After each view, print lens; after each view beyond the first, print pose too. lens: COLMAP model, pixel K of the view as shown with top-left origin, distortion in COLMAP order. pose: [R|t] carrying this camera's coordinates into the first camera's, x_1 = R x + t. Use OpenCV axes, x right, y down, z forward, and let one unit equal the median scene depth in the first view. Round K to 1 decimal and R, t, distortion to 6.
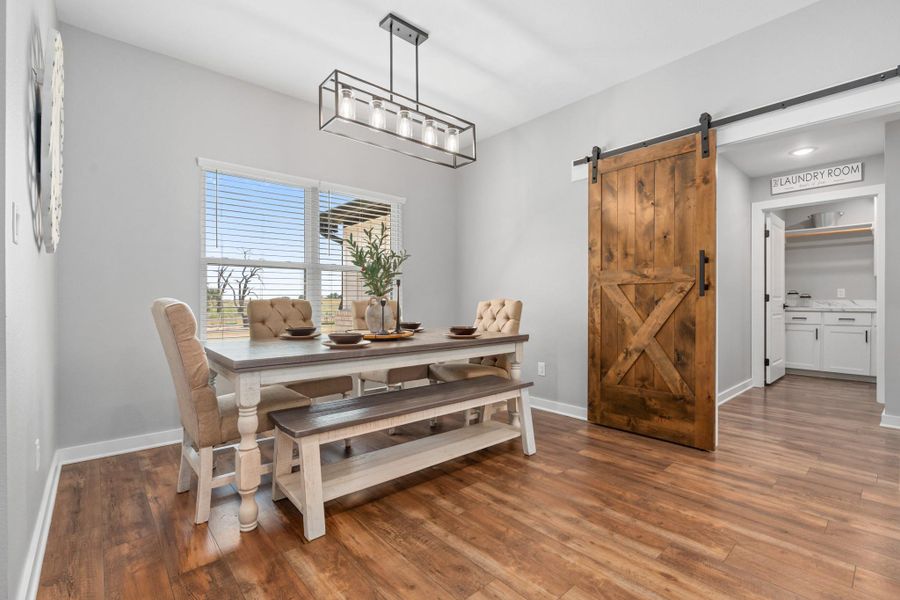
lens RADIAL K [[409.5, 0, 447.4], [0, 409.5, 301.4], [0, 0, 1]] dist [0.000675, 0.000060]
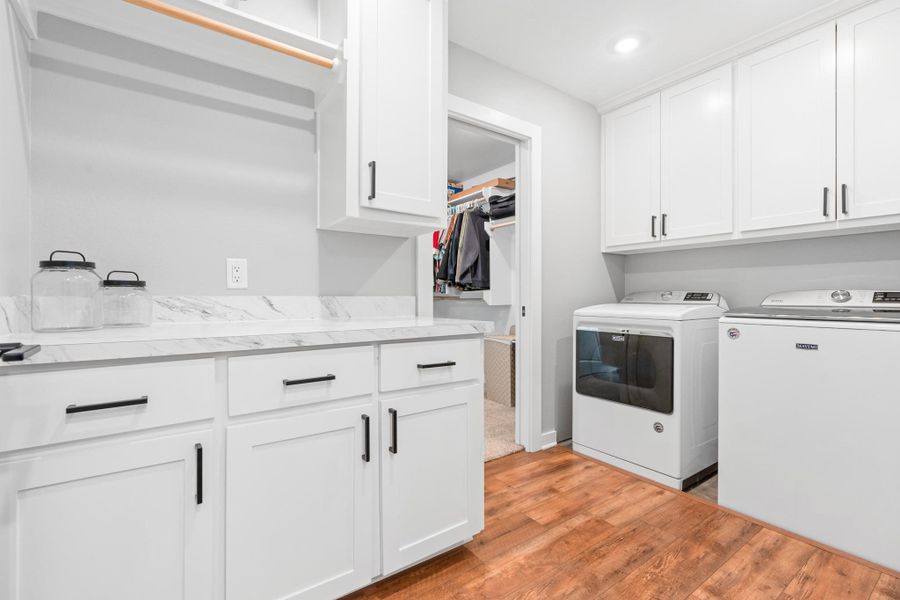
lens RADIAL K [[409.5, 0, 448.7], [0, 409.5, 297.2], [0, 0, 1]] dist [0.000675, 0.000060]
pose [[0.092748, -0.002229, 0.995687, 0.567157], [-0.001706, 0.999996, 0.002398, -0.003456], [-0.995688, -0.001921, 0.092743, 0.681653]]
